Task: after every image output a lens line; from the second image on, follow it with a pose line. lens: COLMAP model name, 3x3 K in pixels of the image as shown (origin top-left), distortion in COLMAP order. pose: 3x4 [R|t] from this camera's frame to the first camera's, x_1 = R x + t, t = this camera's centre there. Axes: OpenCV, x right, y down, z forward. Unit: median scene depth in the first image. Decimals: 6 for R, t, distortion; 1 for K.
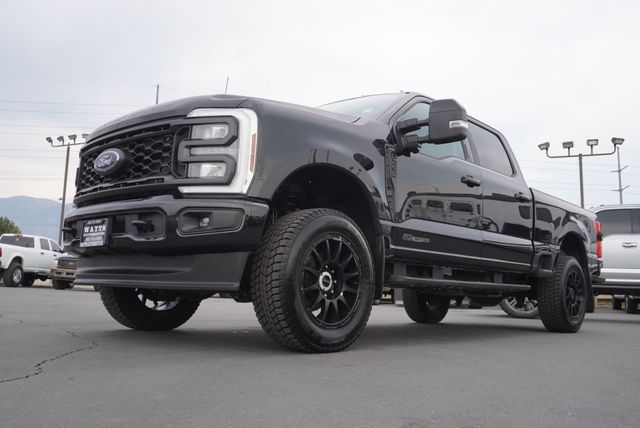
lens RADIAL K [[588.2, 0, 322.0], [0, 588.2, 212.1], [0, 0, 1]] dist [0.030813, 0.000000]
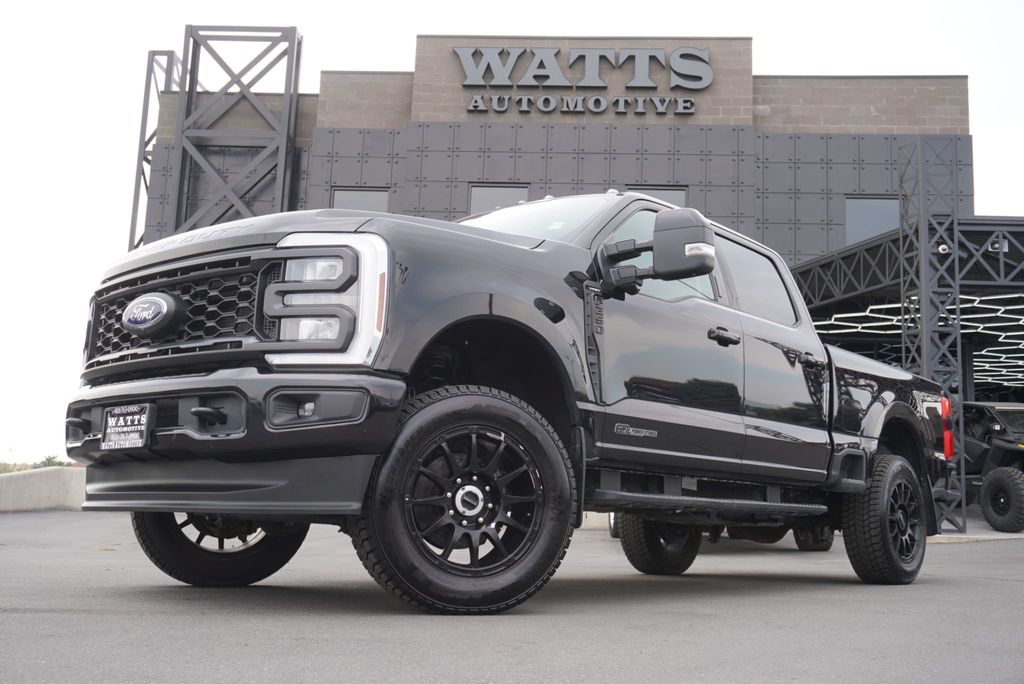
lens RADIAL K [[1099.0, 0, 519.6], [0, 1099.0, 348.4], [0, 0, 1]] dist [0.059439, 0.000000]
pose [[0.999156, -0.005633, 0.040681, -0.011962], [0.006750, 0.999602, -0.027394, -0.013063], [-0.040511, 0.027645, 0.998797, -0.193819]]
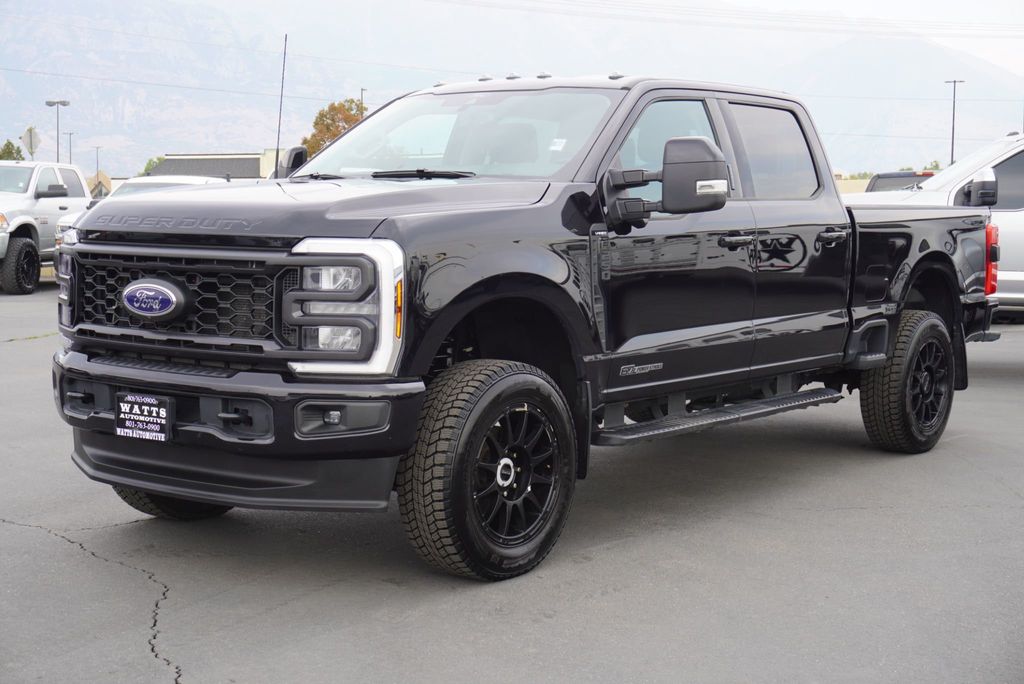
lens RADIAL K [[1570.9, 0, 508.6], [0, 1570.9, 346.2], [0, 0, 1]] dist [0.140773, 0.000000]
pose [[0.996516, -0.034801, 0.075788, -0.113641], [0.016973, 0.974384, 0.224248, -0.398187], [-0.081650, -0.222180, 0.971581, -0.648681]]
